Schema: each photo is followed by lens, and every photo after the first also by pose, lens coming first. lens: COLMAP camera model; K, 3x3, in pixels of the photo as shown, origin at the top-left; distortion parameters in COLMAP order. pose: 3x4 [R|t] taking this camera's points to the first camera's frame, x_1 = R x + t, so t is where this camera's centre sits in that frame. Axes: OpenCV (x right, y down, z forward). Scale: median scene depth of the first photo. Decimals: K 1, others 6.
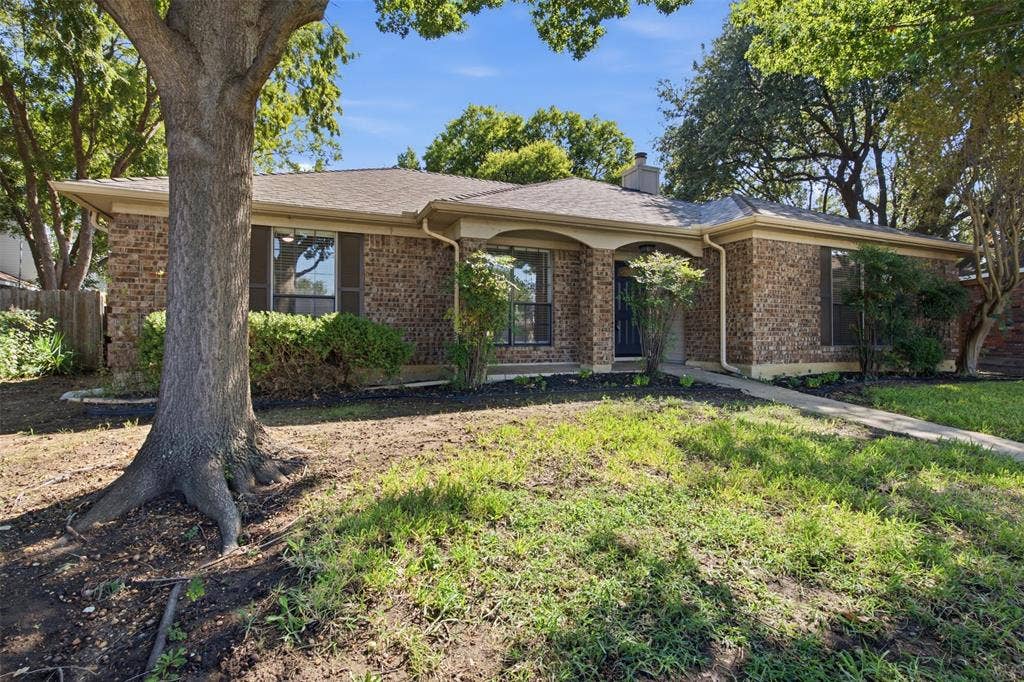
lens RADIAL K [[461.2, 0, 512.0], [0, 461.2, 341.0], [0, 0, 1]] dist [0.003161, 0.000441]
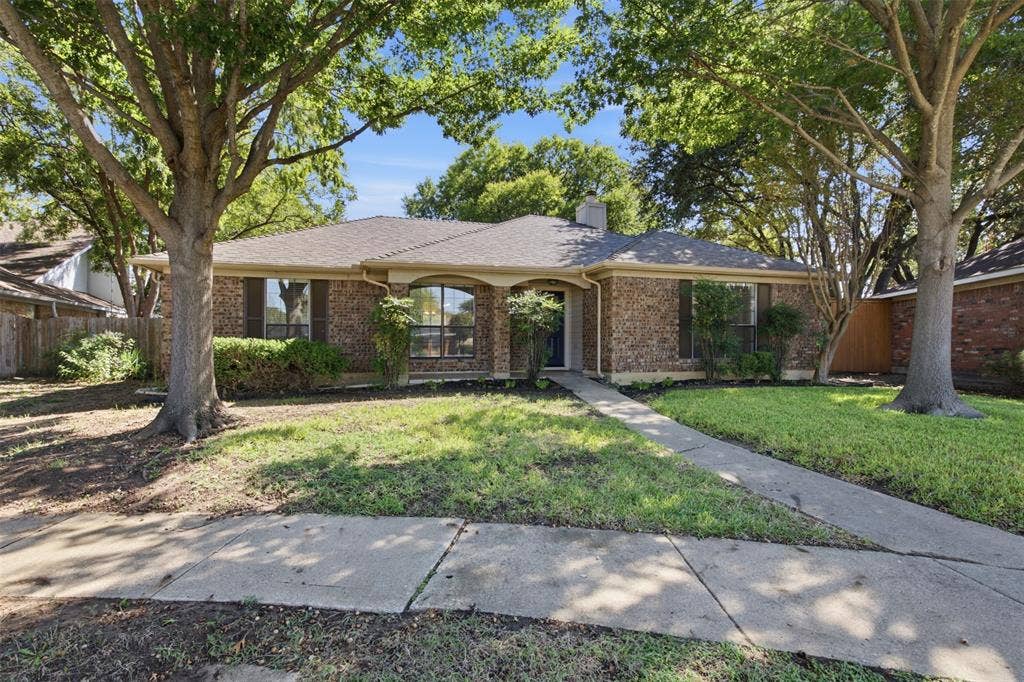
lens RADIAL K [[466.2, 0, 513.7], [0, 466.2, 354.6], [0, 0, 1]] dist [0.000605, 0.000067]
pose [[0.994370, -0.001398, -0.105950, 0.372322], [0.002464, 0.999948, 0.009931, -0.014549], [0.105931, -0.010137, 0.994322, -0.344222]]
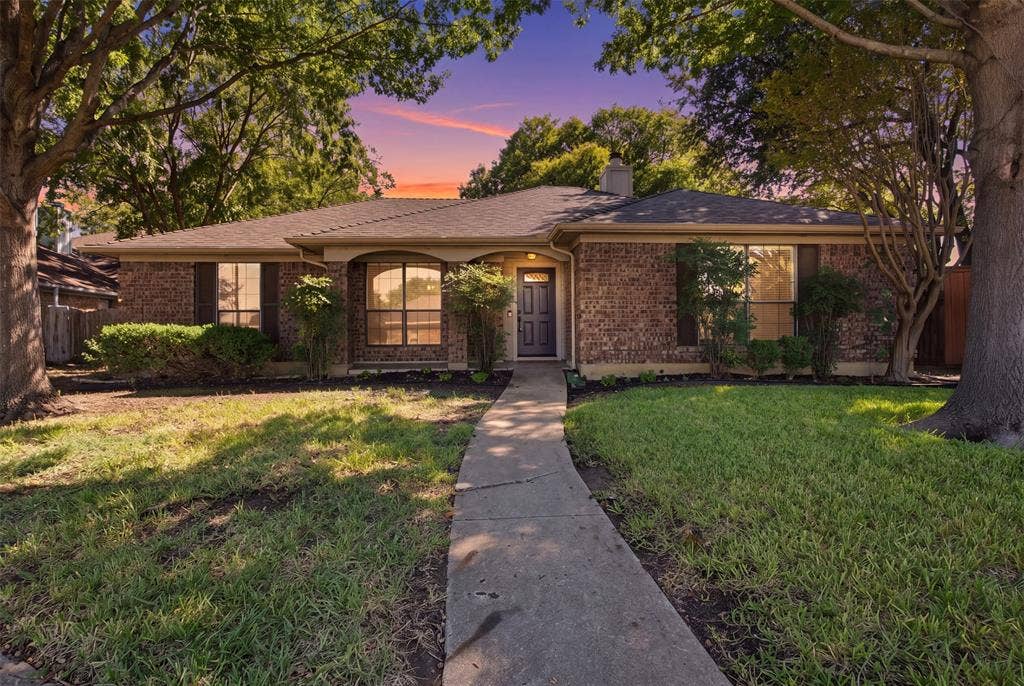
lens RADIAL K [[466.8, 0, 511.4], [0, 466.8, 332.8], [0, 0, 1]] dist [0.000012, -0.000057]
pose [[0.945228, -0.011357, -0.326213, 0.697775], [0.005618, 0.999813, -0.018528, -0.001128], [0.326362, 0.015680, 0.945115, -0.047006]]
